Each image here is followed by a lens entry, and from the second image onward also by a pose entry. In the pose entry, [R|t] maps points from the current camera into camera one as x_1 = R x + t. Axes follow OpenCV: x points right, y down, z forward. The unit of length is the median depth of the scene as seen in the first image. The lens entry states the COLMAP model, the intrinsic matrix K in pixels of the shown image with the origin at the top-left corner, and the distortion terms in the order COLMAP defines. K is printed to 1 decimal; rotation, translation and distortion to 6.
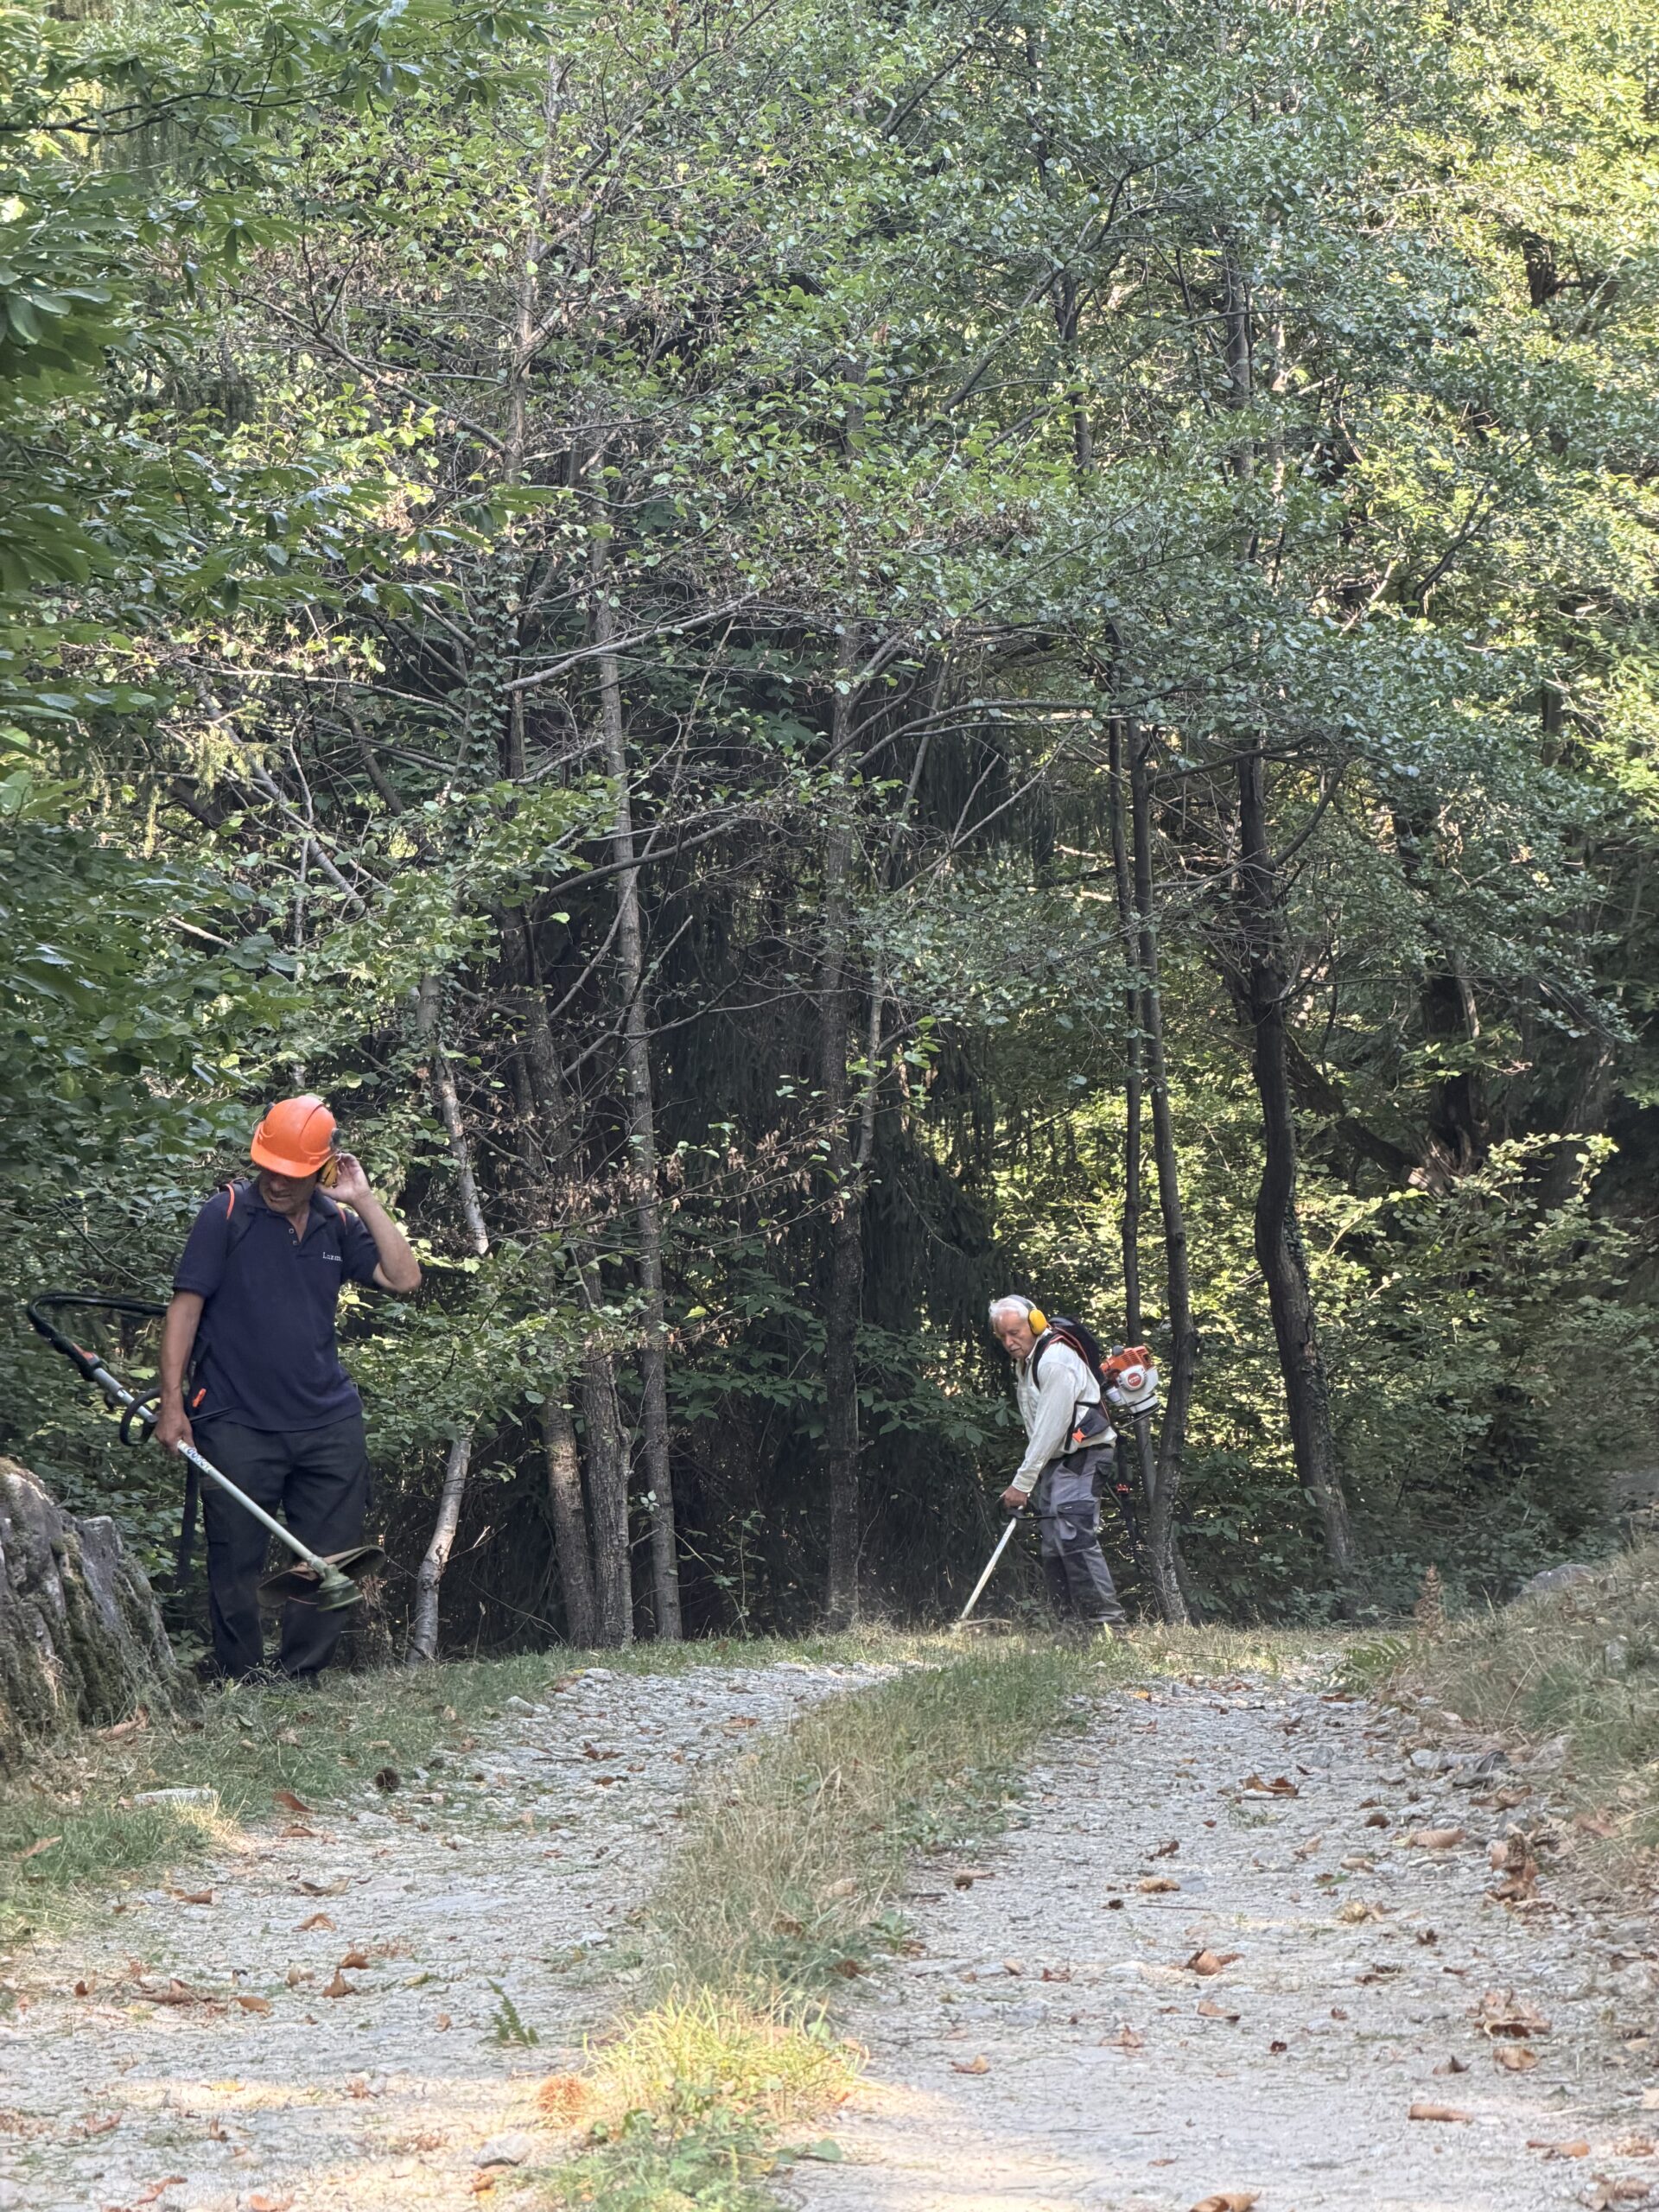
lens RADIAL K [[6439.5, 0, 826.7], [0, 6439.5, 1103.0], [0, 0, 1]] dist [0.217906, 0.000000]
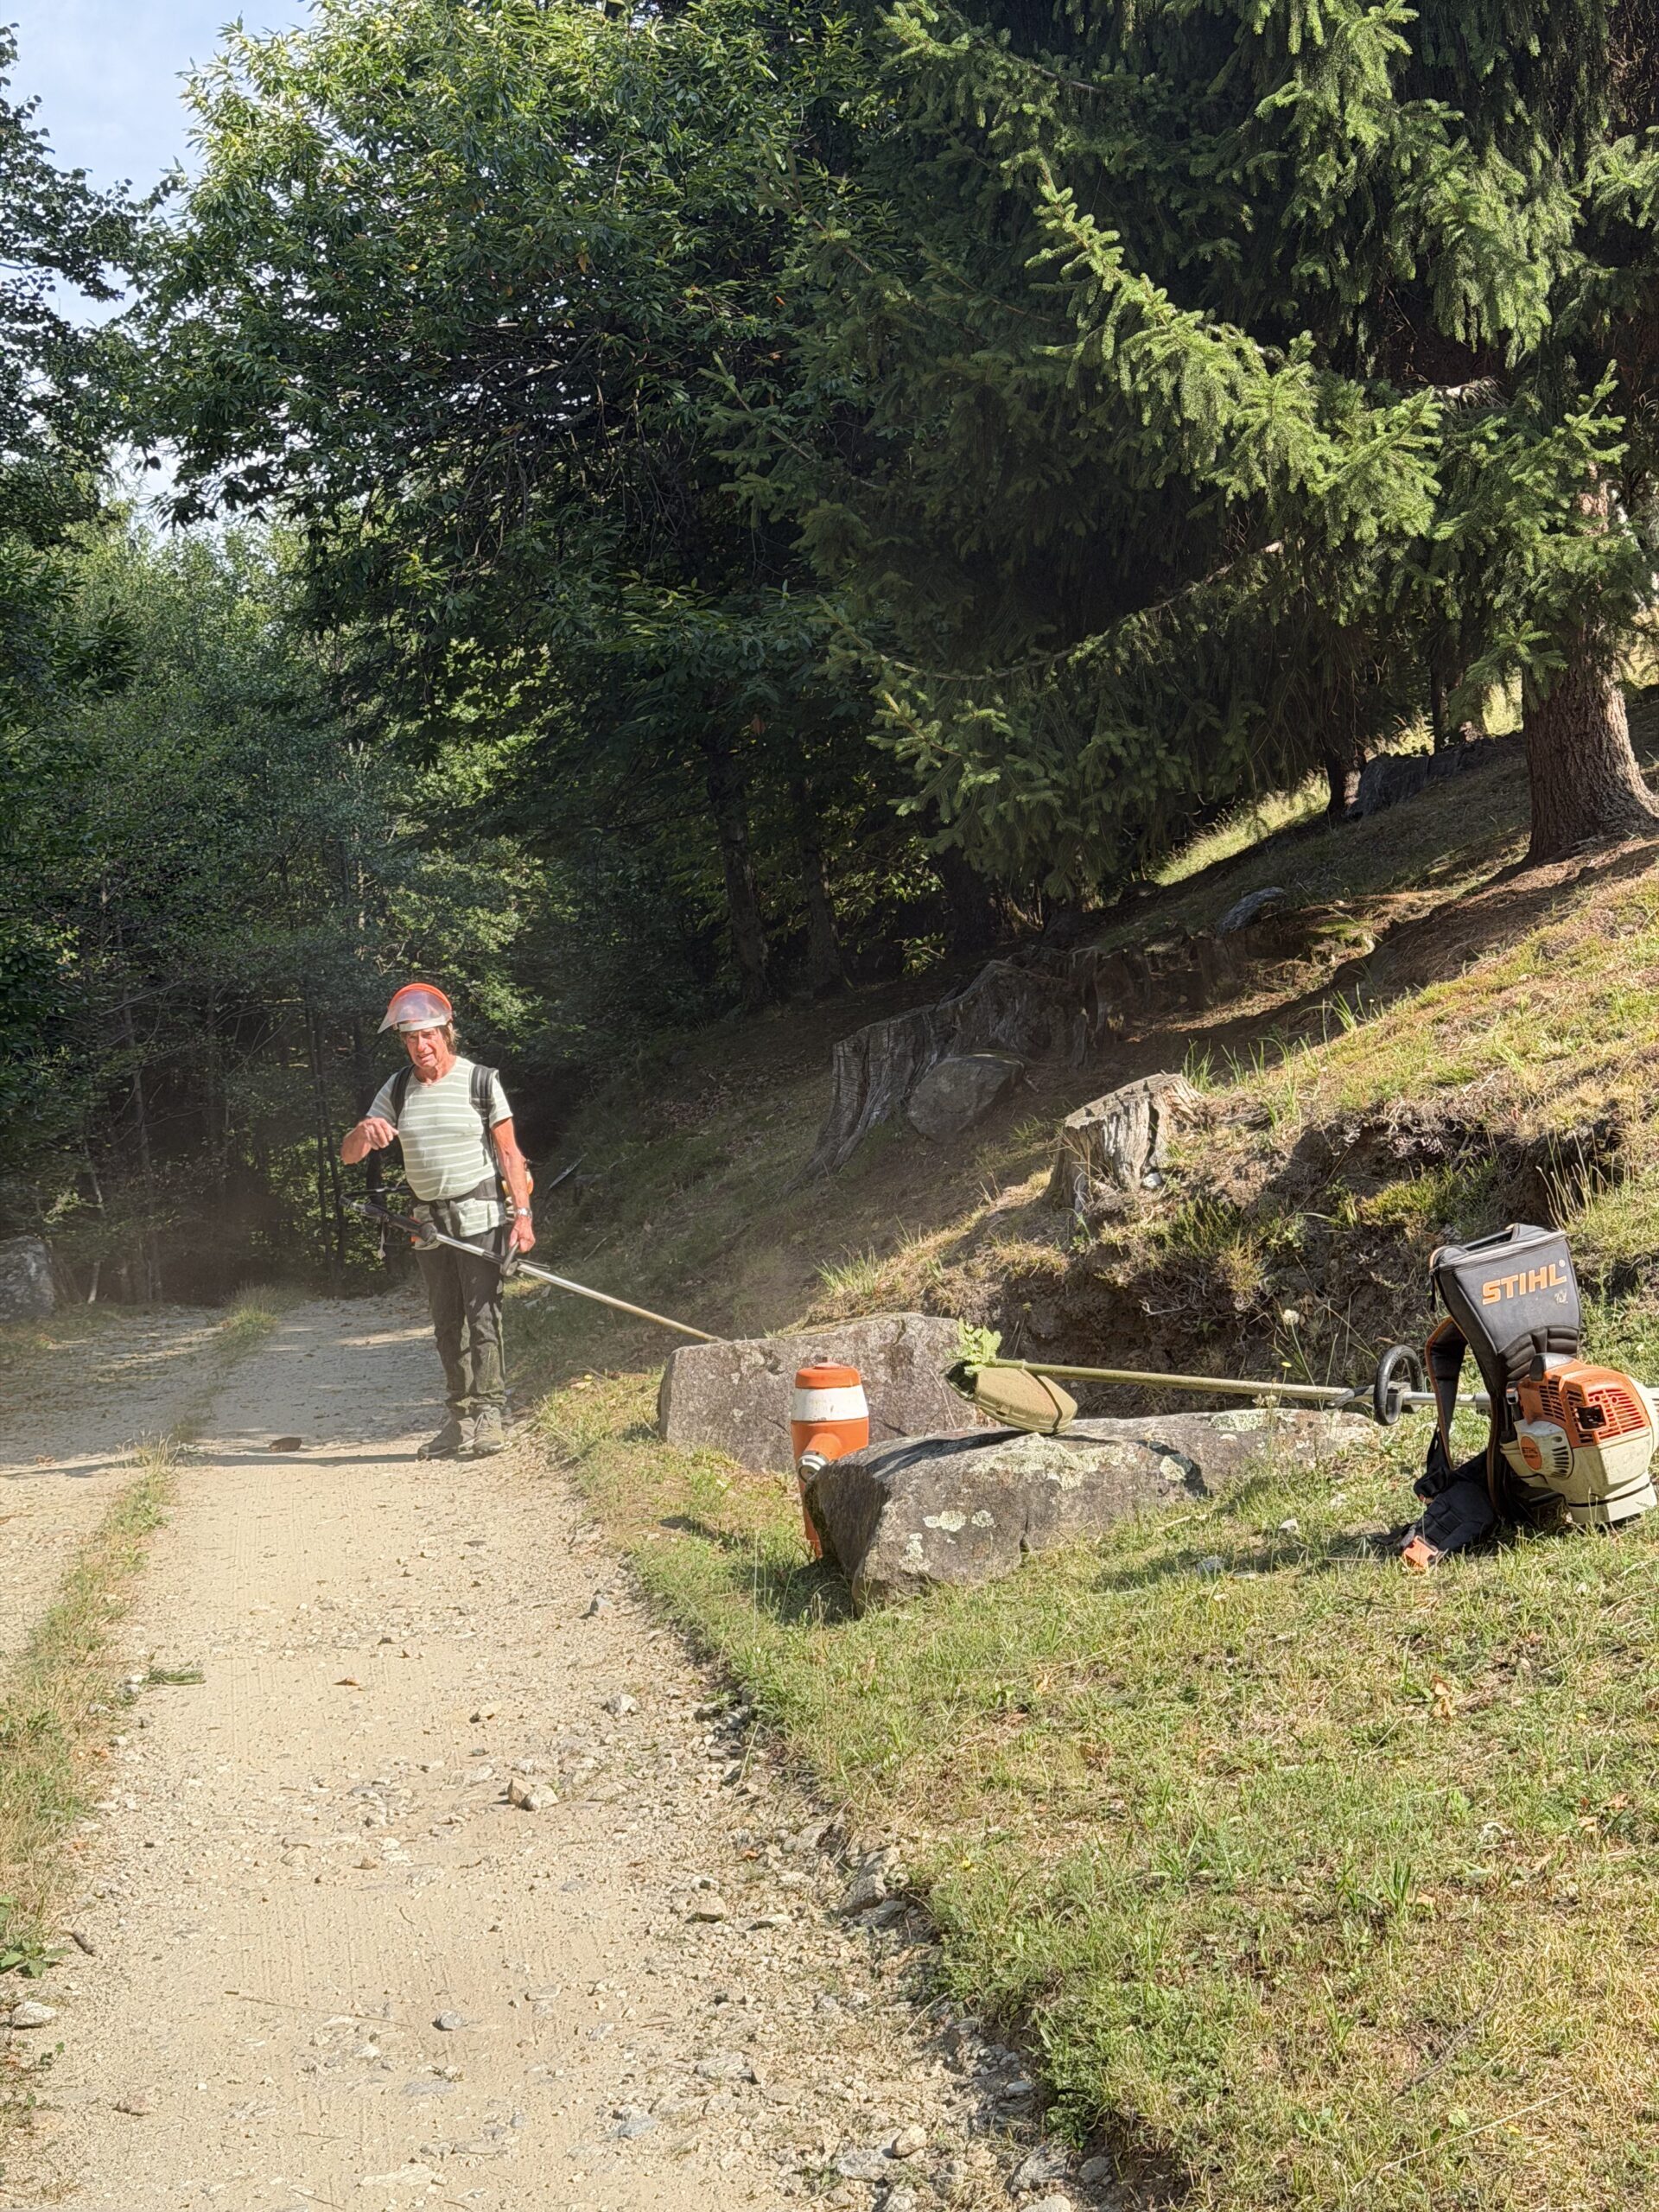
lens RADIAL K [[3102.6, 0, 830.7], [0, 3102.6, 1104.8], [0, 0, 1]] dist [-0.003956, 0.000000]
pose [[0.976660, -0.045600, 0.209896, -0.019333], [0.046757, 0.998906, -0.000550, -0.004905], [-0.209641, 0.010352, 0.977724, -0.390219]]
